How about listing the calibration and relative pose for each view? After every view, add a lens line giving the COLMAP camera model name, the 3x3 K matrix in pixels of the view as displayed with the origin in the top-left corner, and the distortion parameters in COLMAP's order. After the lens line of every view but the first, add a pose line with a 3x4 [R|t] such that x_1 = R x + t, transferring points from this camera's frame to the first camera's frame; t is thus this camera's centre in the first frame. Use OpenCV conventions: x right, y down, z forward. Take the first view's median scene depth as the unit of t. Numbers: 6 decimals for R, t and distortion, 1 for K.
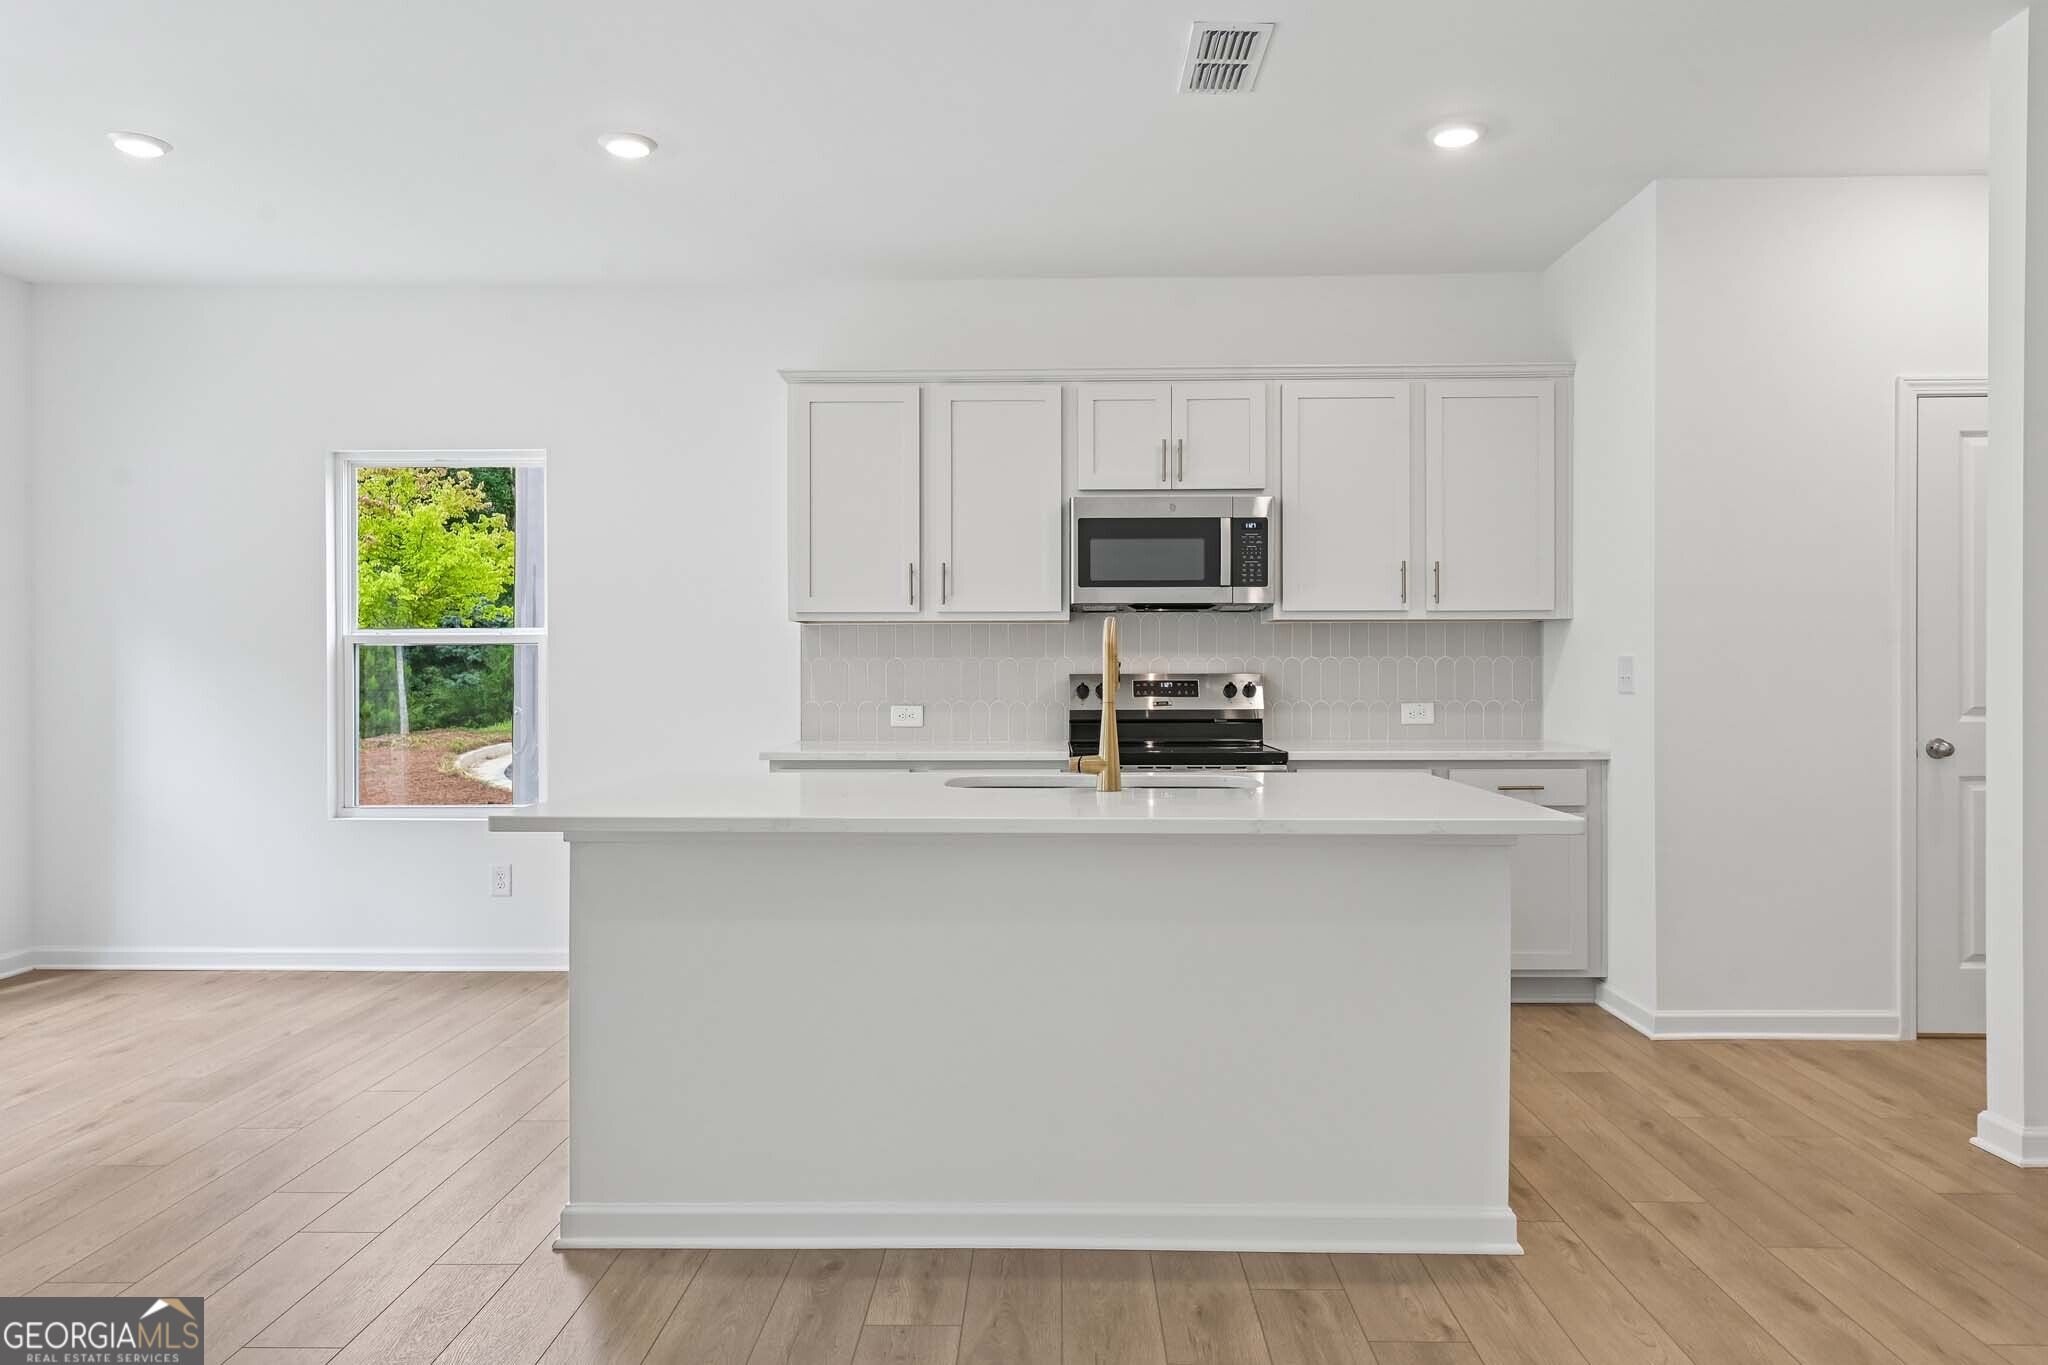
lens RADIAL K [[1386.9, 0, 1017.1], [0, 1386.9, 675.5], [0, 0, 1]] dist [0.006042, -0.004590]
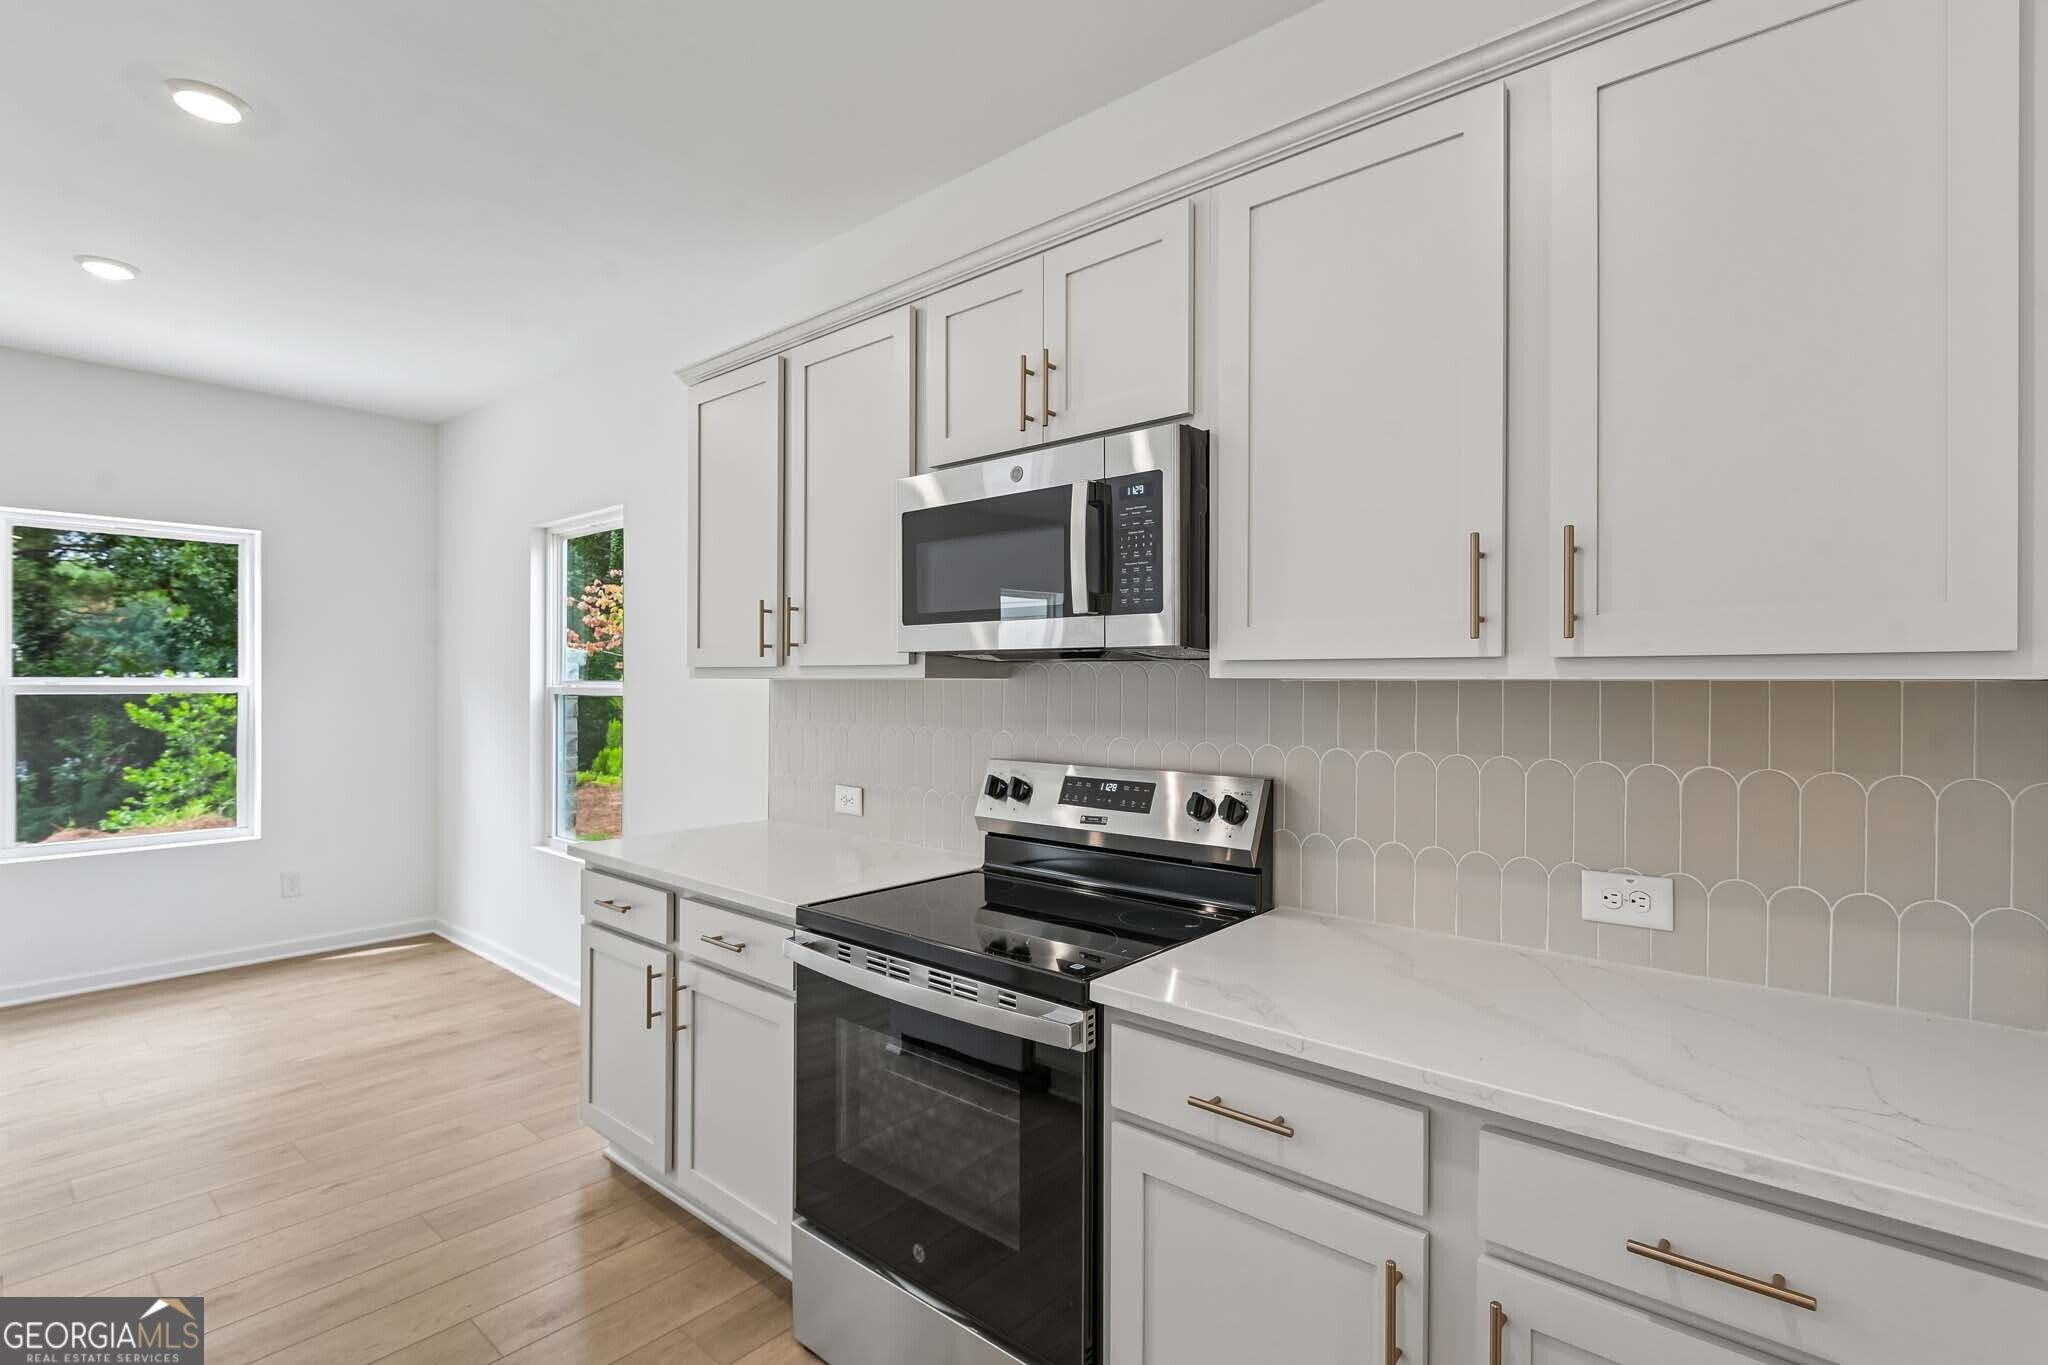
lens RADIAL K [[989.4, 0, 989.8], [0, 989.4, 670.4], [0, 0, 1]] dist [-0.003285, -0.003607]
pose [[0.763155, -0.002293, -0.646211, 0.351783], [-0.008129, 0.999881, -0.013148, -0.037756], [0.646164, 0.015287, 0.763045, 0.683617]]
